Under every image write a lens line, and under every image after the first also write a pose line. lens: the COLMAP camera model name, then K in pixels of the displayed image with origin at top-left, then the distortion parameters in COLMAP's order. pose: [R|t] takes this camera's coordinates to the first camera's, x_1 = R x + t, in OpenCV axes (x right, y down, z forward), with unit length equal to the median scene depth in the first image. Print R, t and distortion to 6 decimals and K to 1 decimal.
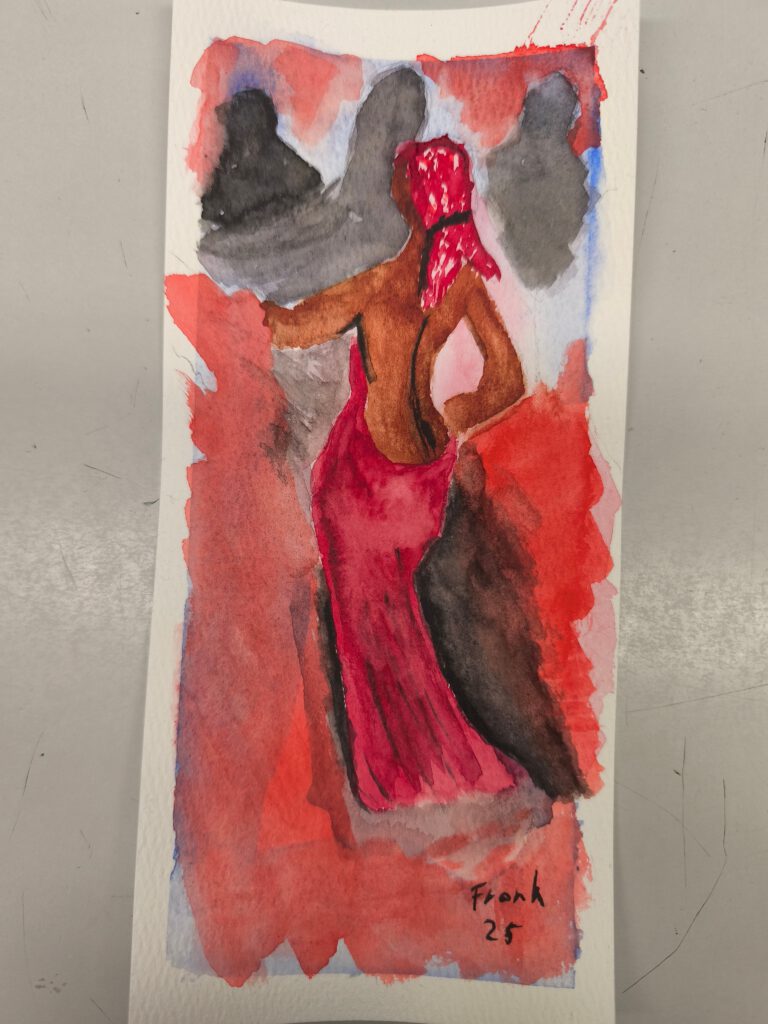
lens RADIAL K [[688.6, 0, 382.8], [0, 688.6, 511.0], [0, 0, 1]] dist [-0.008428, -0.000492]
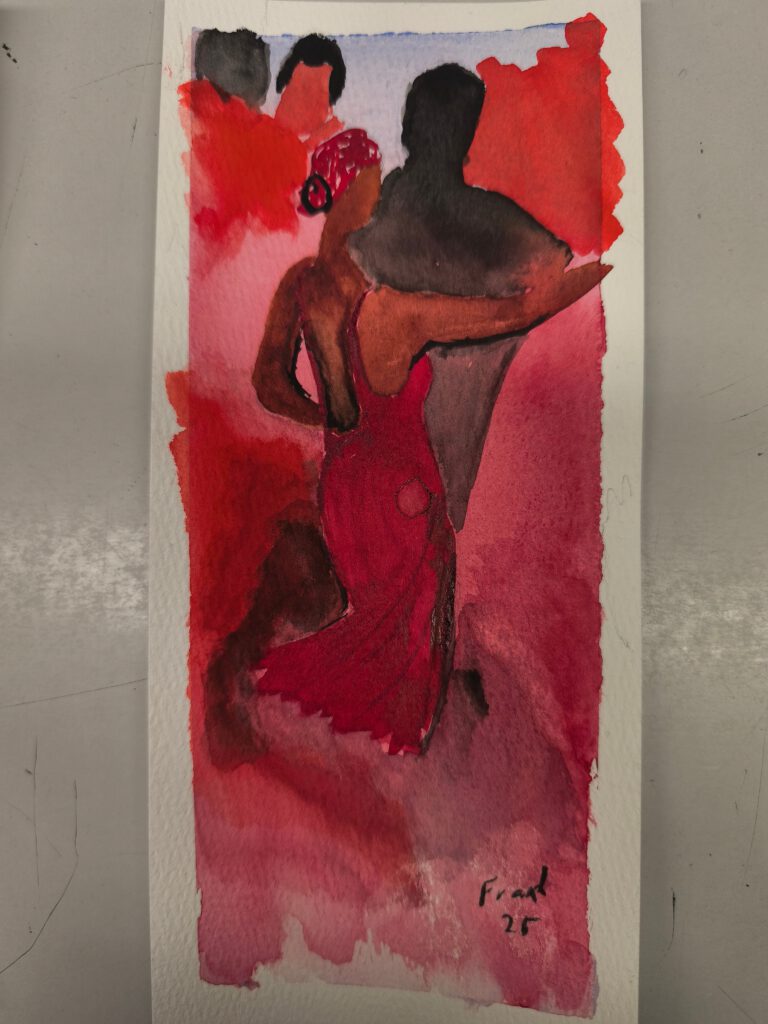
lens RADIAL K [[688.6, 0, 383.6], [0, 688.6, 513.2], [0, 0, 1]] dist [-0.008428, -0.000492]
pose [[0.998170, 0.006410, -0.060122, 0.996998], [-0.005499, 0.999868, 0.015296, -0.011401], [0.060212, -0.014937, 0.998074, 0.043785]]
